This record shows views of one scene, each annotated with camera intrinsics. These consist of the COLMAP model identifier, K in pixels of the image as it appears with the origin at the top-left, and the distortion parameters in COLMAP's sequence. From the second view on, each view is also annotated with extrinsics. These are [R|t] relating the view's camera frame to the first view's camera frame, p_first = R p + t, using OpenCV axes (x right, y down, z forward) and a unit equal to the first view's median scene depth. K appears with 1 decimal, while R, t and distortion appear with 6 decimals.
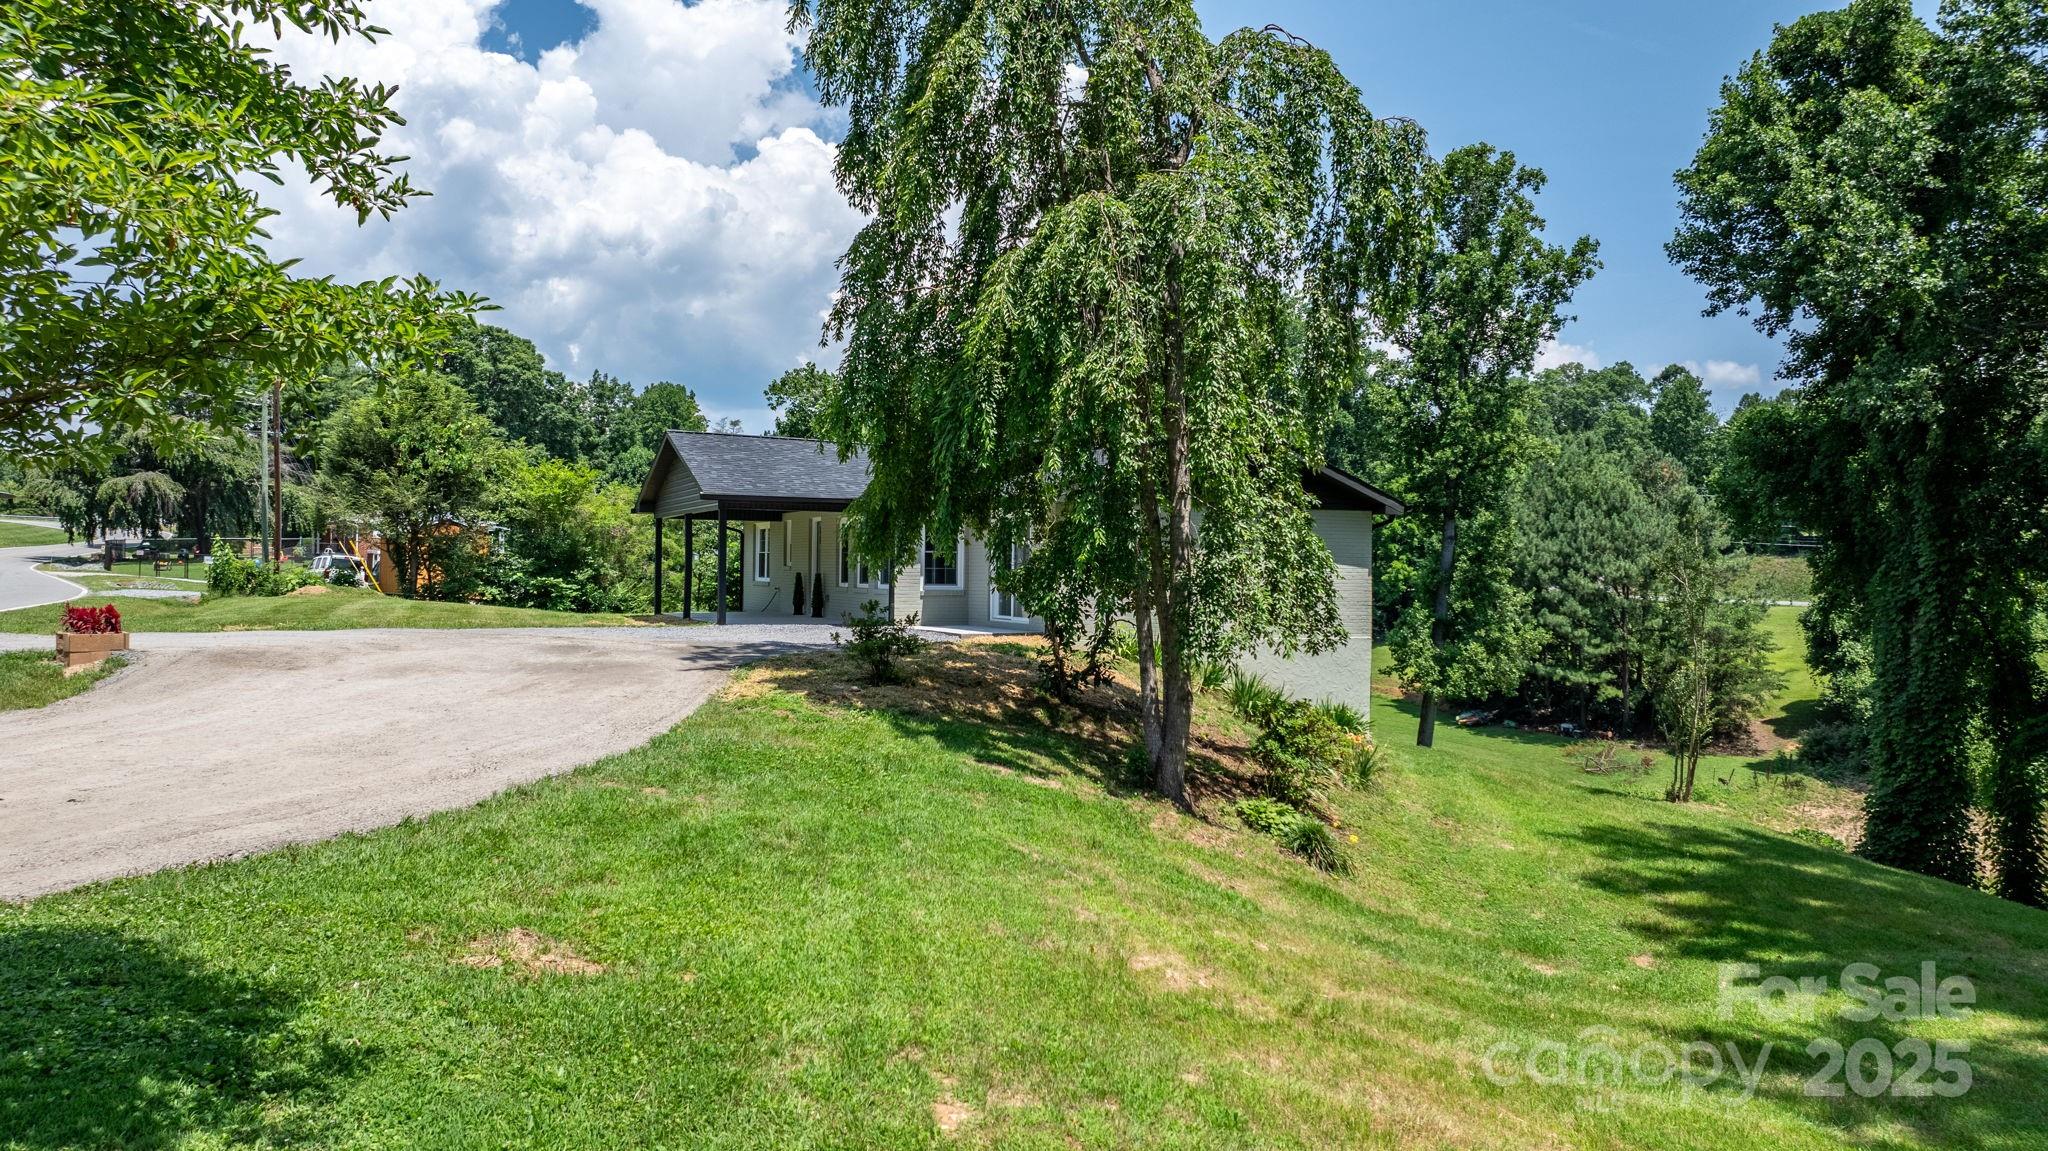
lens RADIAL K [[1429.4, 0, 1028.0], [0, 1429.4, 567.4], [0, 0, 1]] dist [-0.036148, 0.049237]
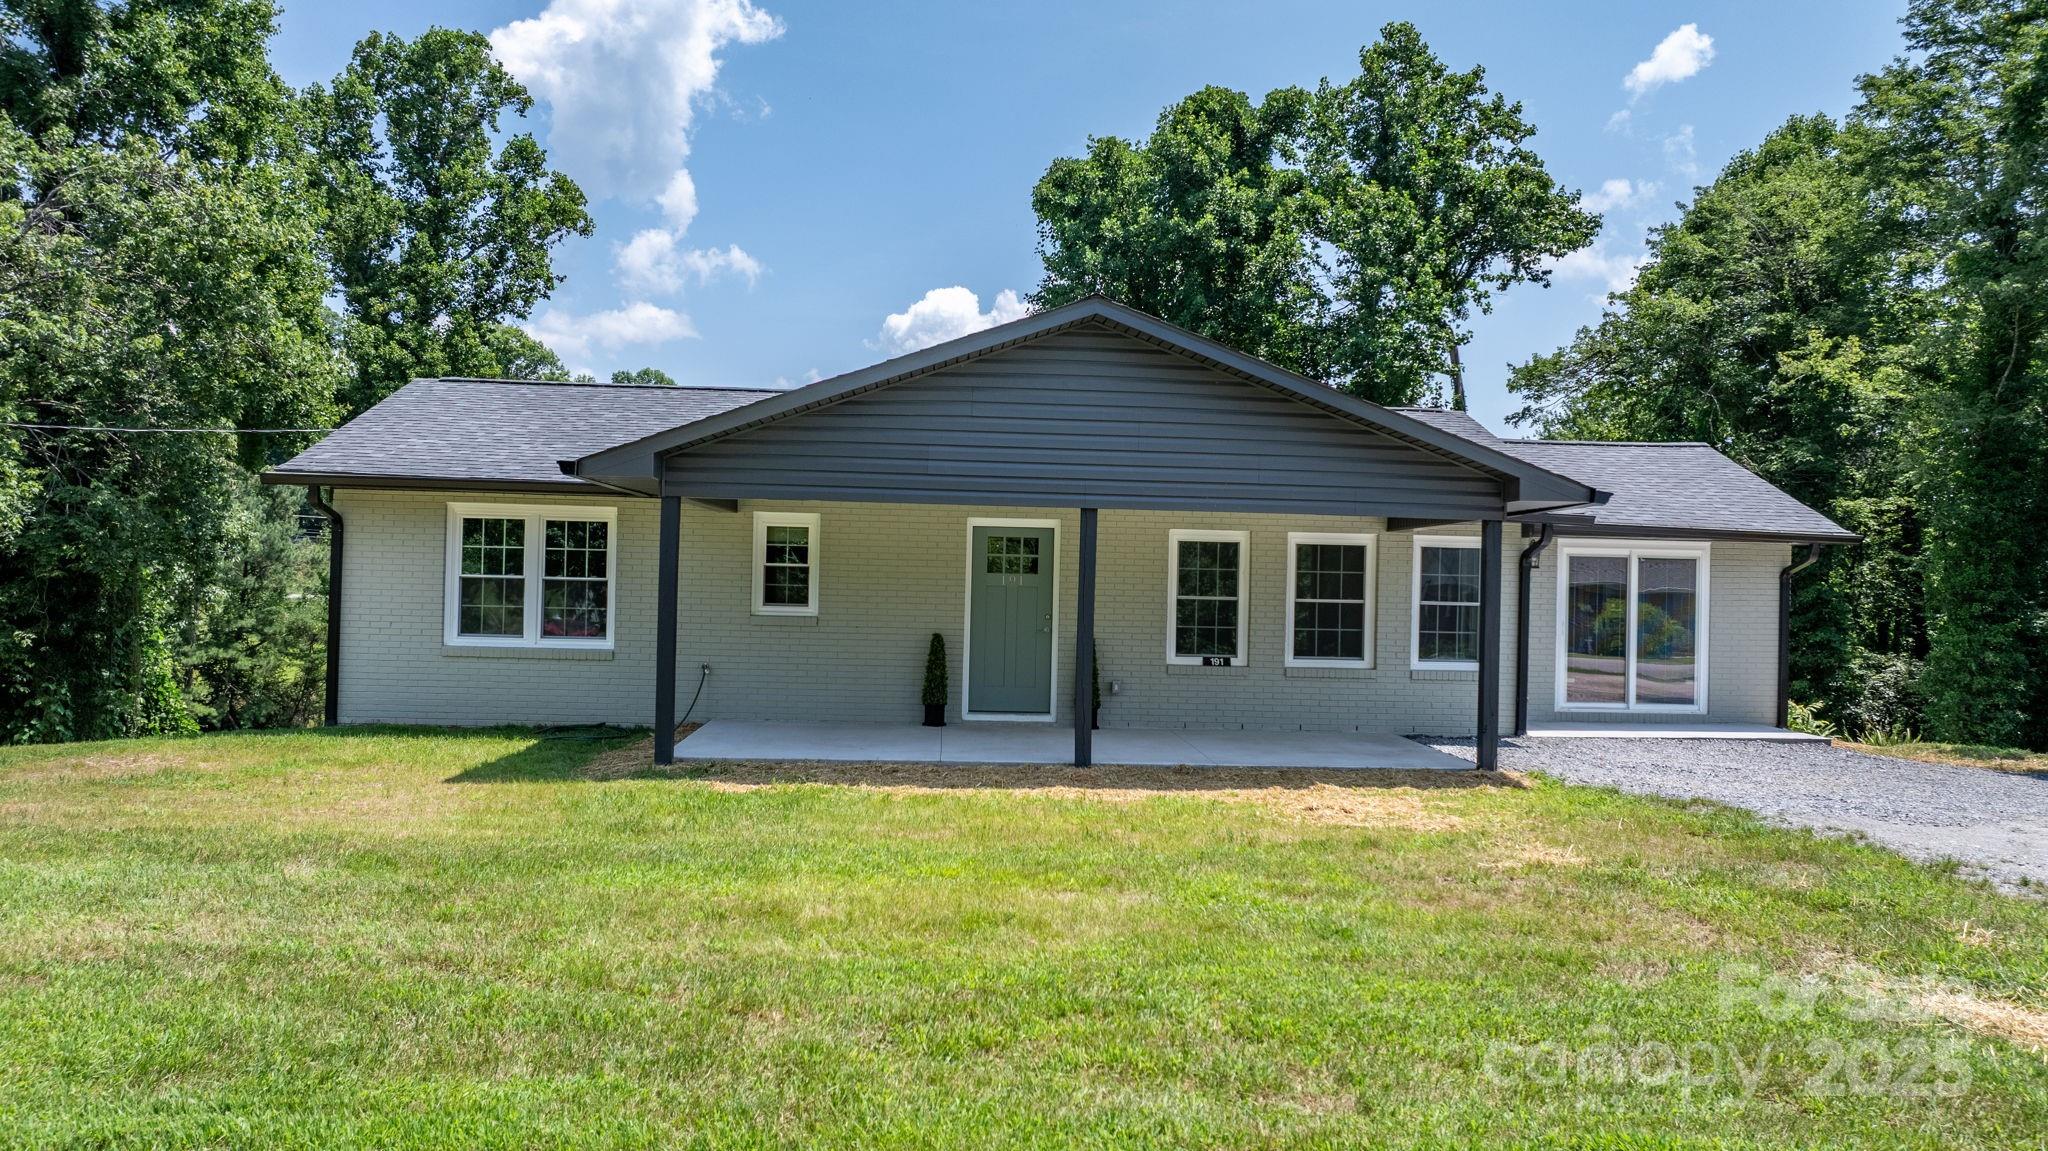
lens RADIAL K [[1429.4, 0, 1023.7], [0, 1429.4, 569.9], [0, 0, 1]] dist [-0.036148, 0.049237]
pose [[0.361817, 0.004532, 0.932238, -0.413132], [-0.023020, 0.999727, 0.004075, -0.014049], [-0.931965, -0.022935, 0.361822, 0.577839]]
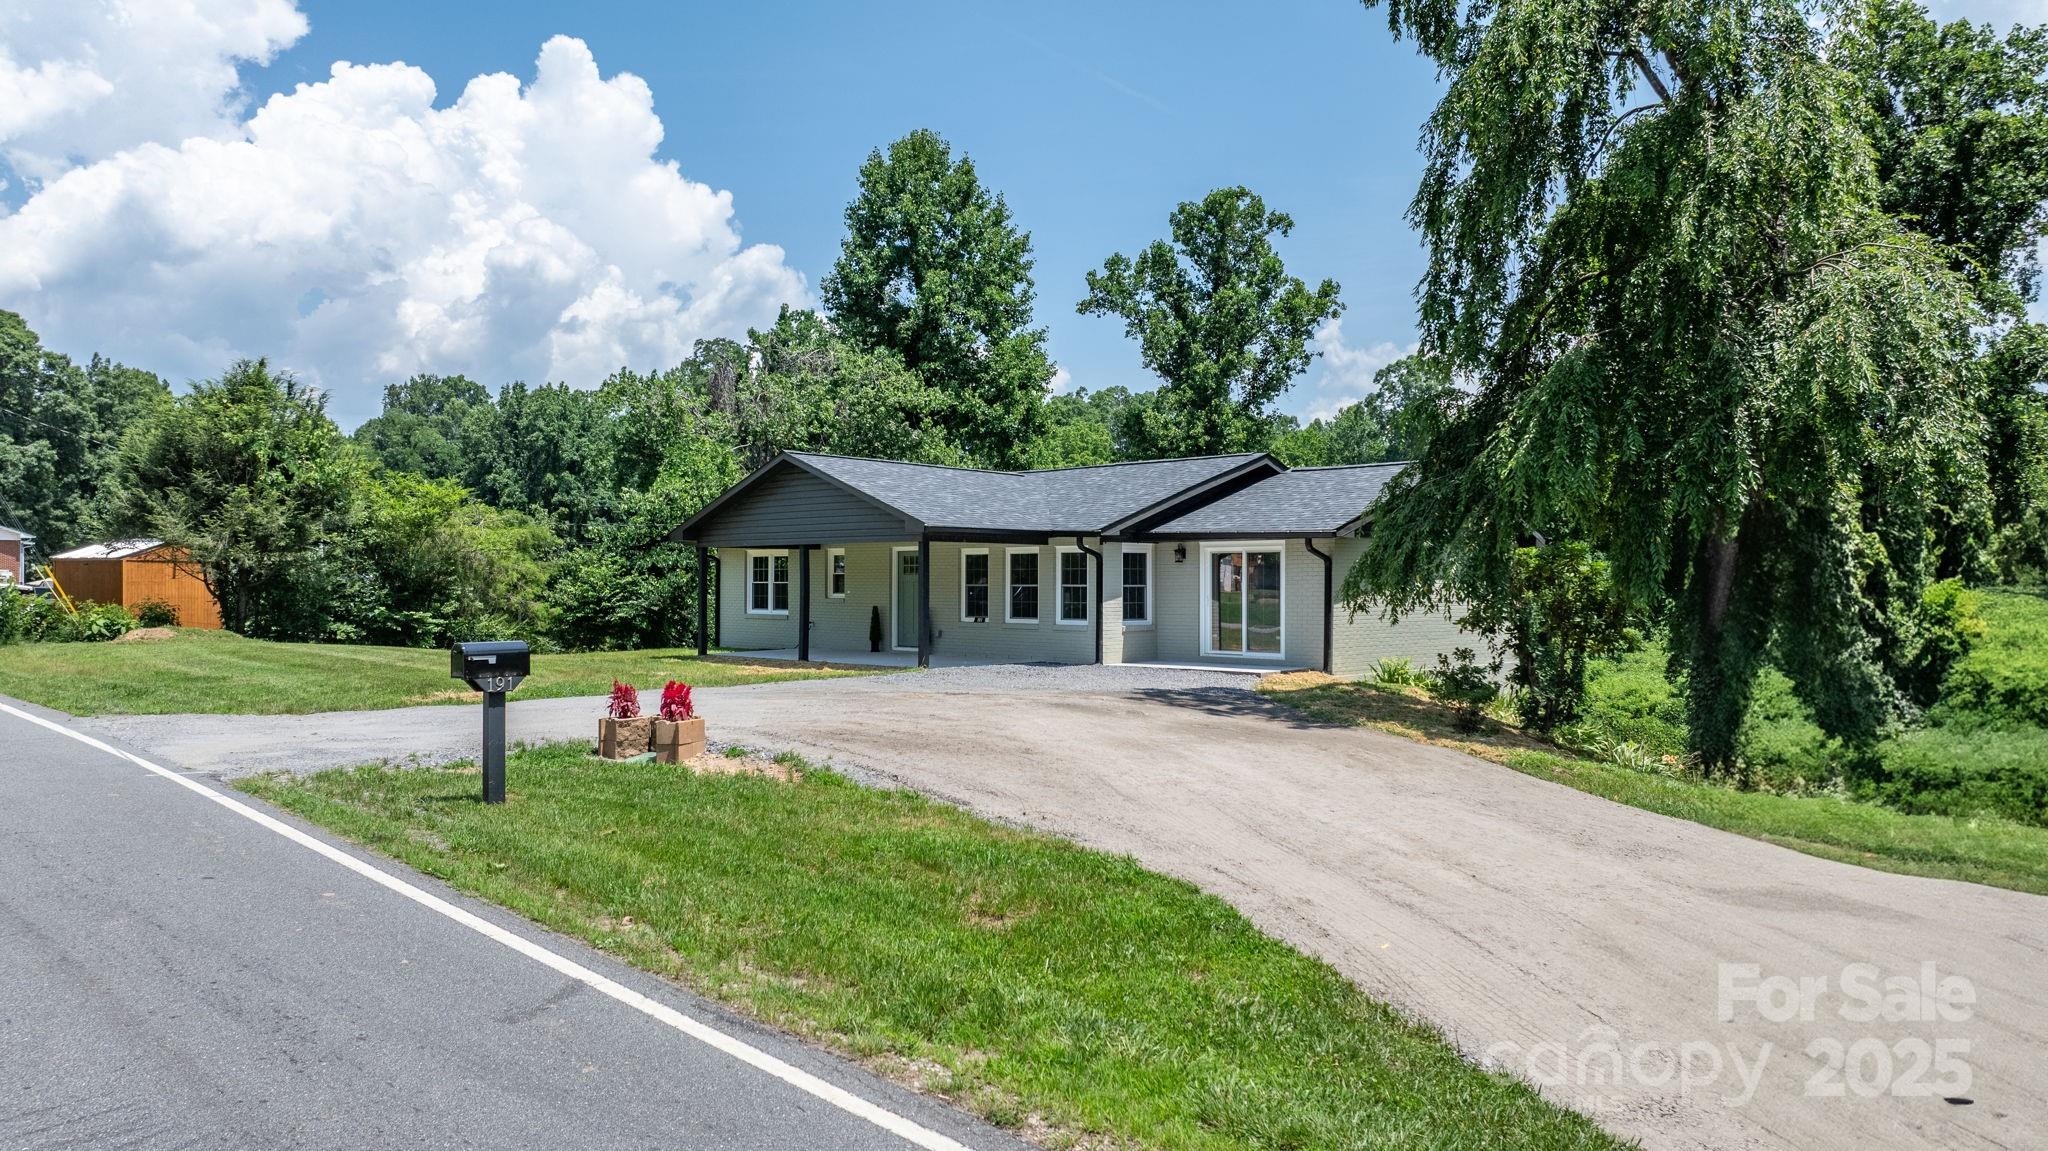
lens RADIAL K [[1429.4, 0, 1024.1], [0, 1429.4, 579.2], [0, 0, 1]] dist [-0.036148, 0.049237]
pose [[0.938080, -0.008833, 0.346305, -0.278552], [0.008139, 0.999961, 0.003459, -0.011660], [-0.346322, -0.000426, 0.938116, 0.073775]]
